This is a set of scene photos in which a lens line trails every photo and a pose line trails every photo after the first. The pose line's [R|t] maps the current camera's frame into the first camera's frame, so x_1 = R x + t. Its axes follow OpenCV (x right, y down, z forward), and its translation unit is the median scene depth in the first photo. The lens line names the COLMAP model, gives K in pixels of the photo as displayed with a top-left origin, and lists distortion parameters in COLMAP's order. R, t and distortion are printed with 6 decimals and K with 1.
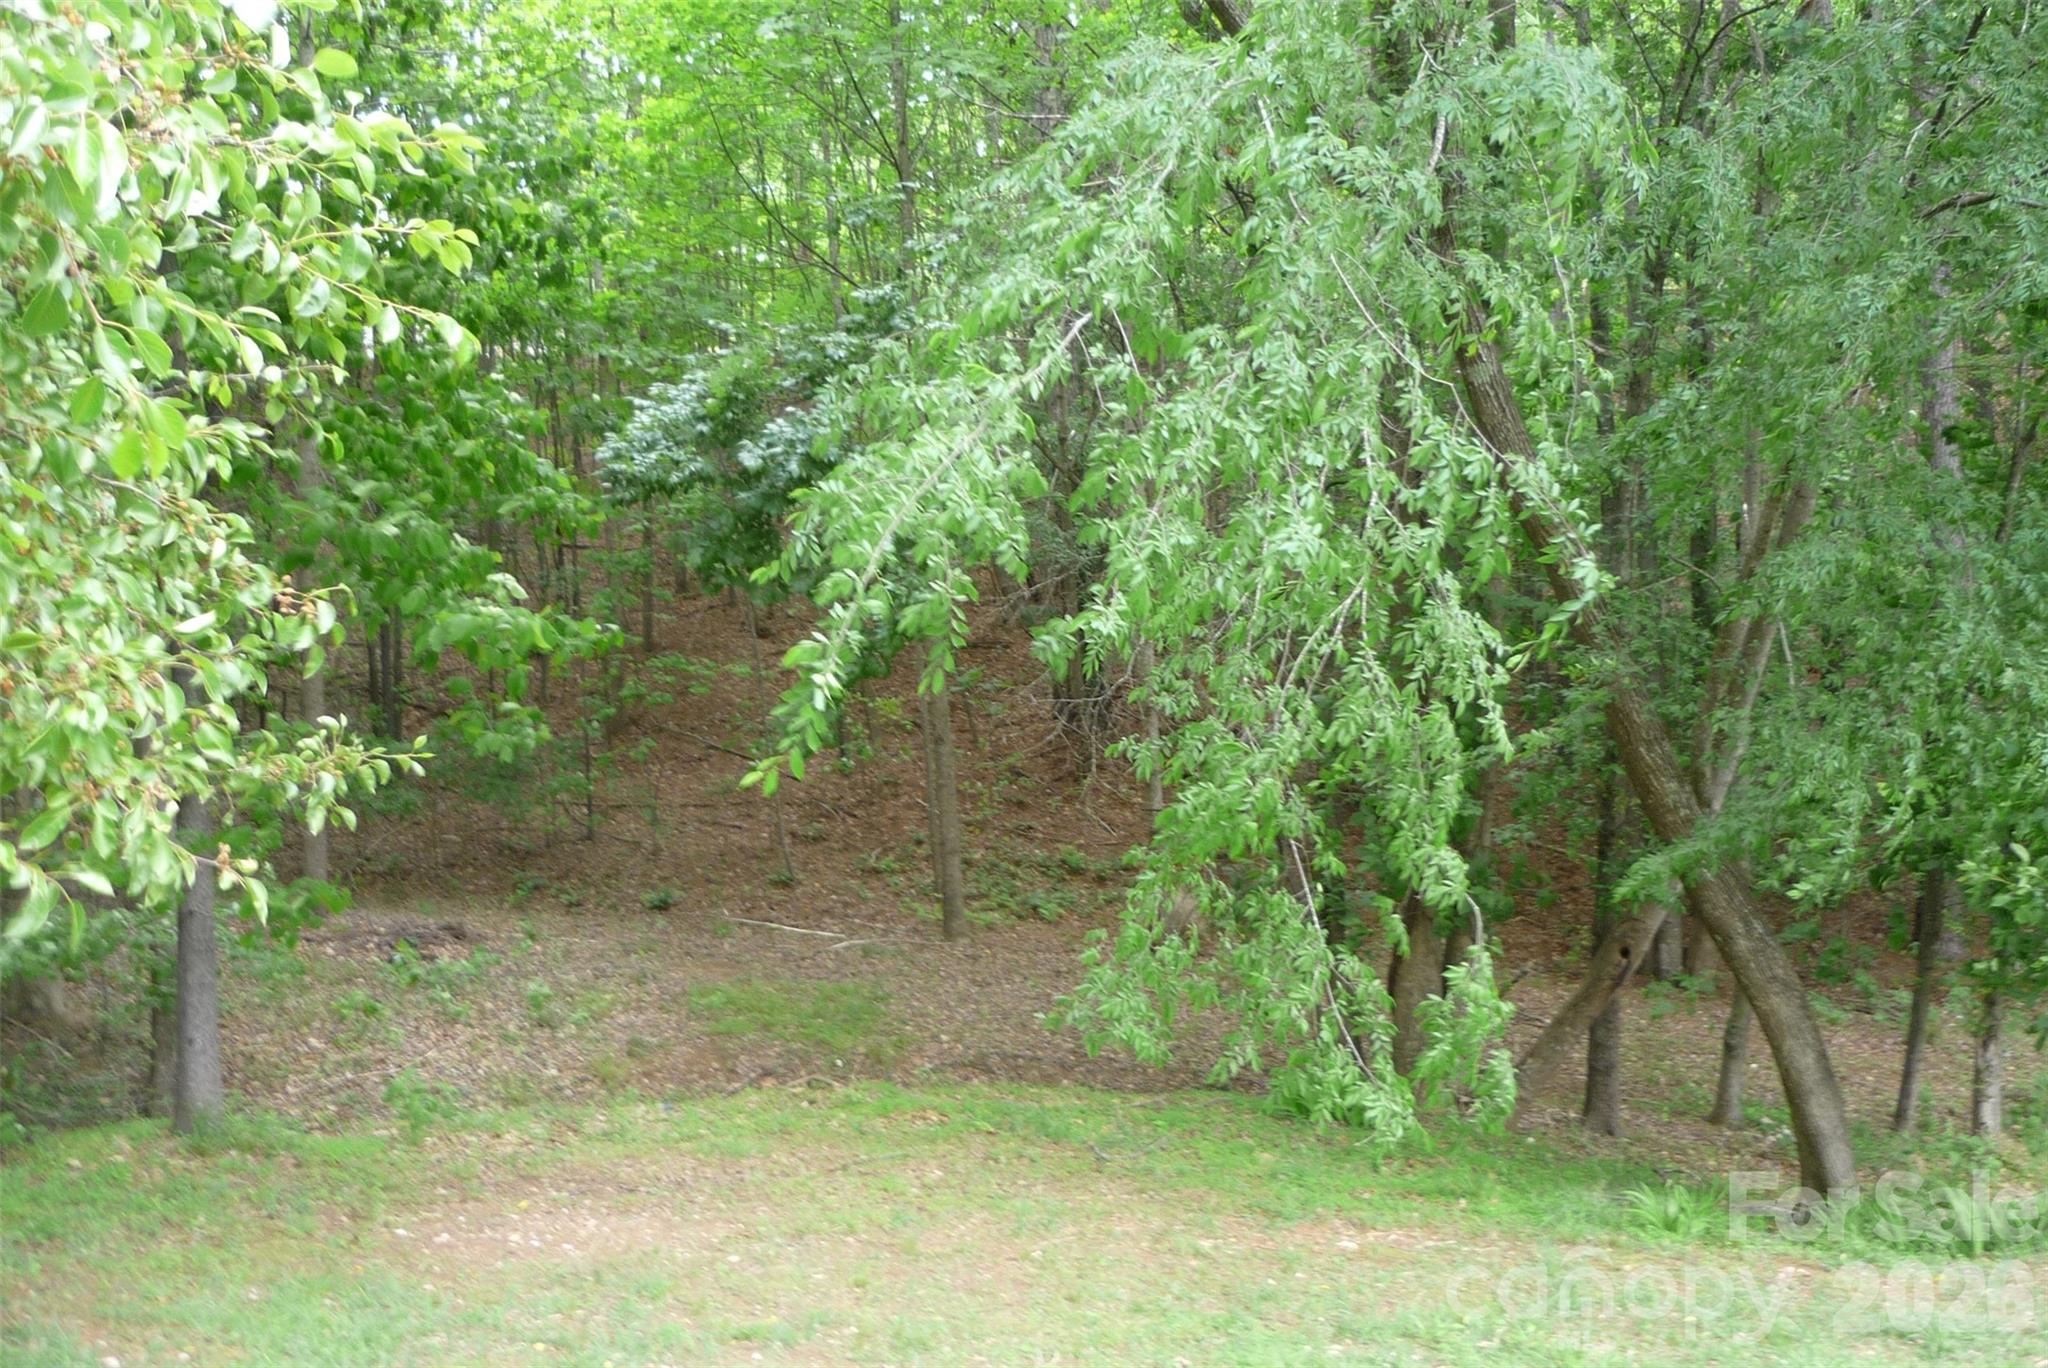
lens RADIAL K [[2082.2, 0, 1024.0], [0, 2082.2, 684.0], [0, 0, 1]] dist [-0.057728, 0.041078]
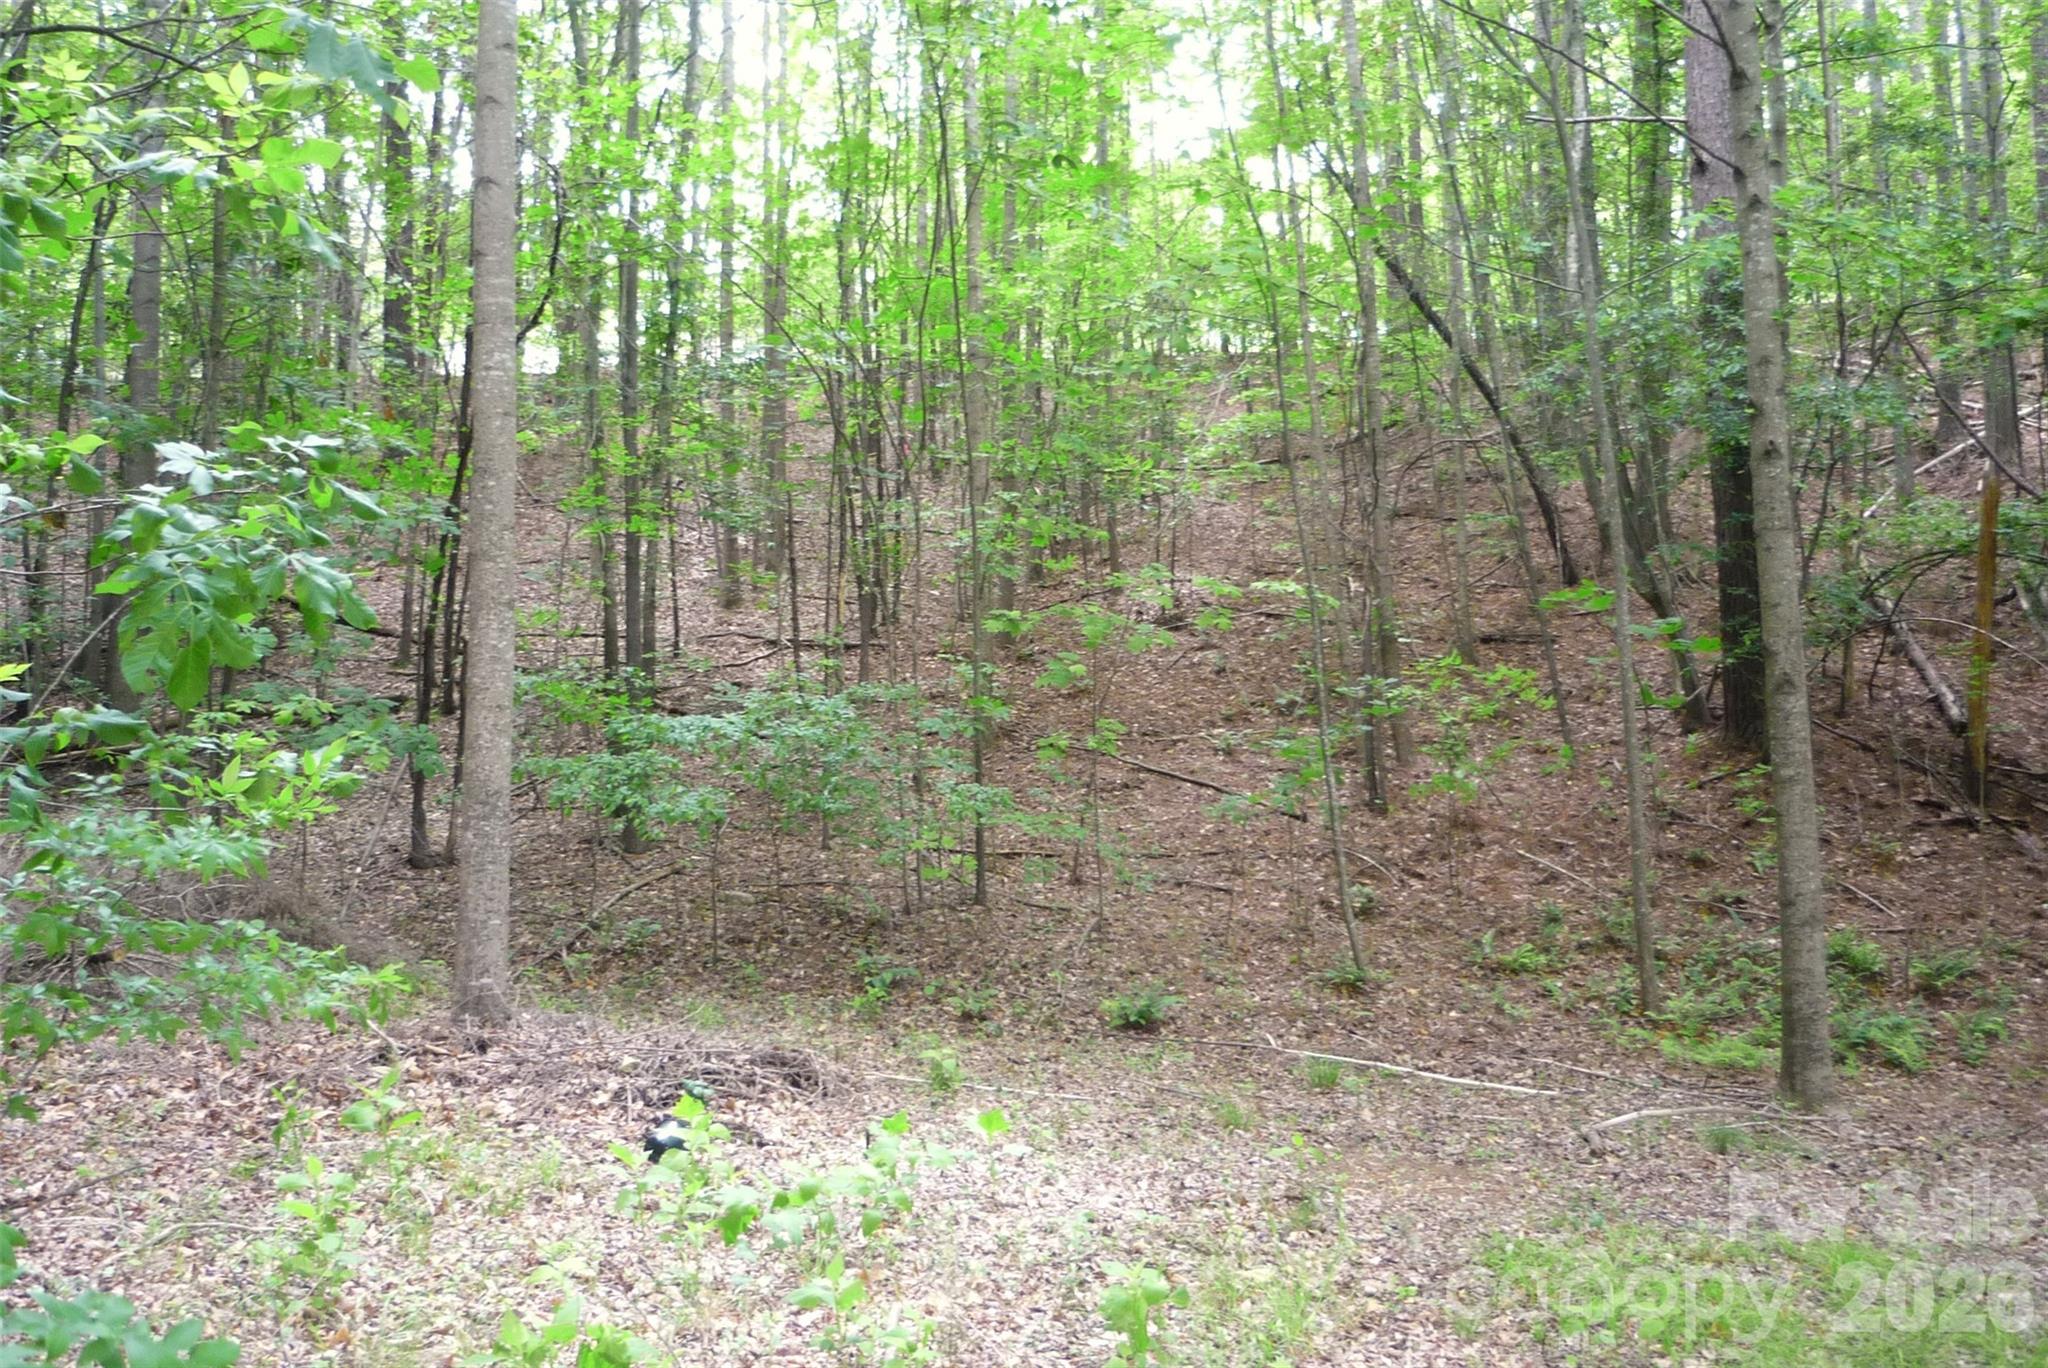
lens RADIAL K [[2082.2, 0, 1024.0], [0, 2082.2, 684.0], [0, 0, 1]] dist [-0.057728, 0.041078]
pose [[0.994611, 0.010177, -0.103174, -0.149992], [-0.016475, 0.998040, -0.060378, 0.053223], [0.102357, 0.061752, 0.992829, 0.468318]]
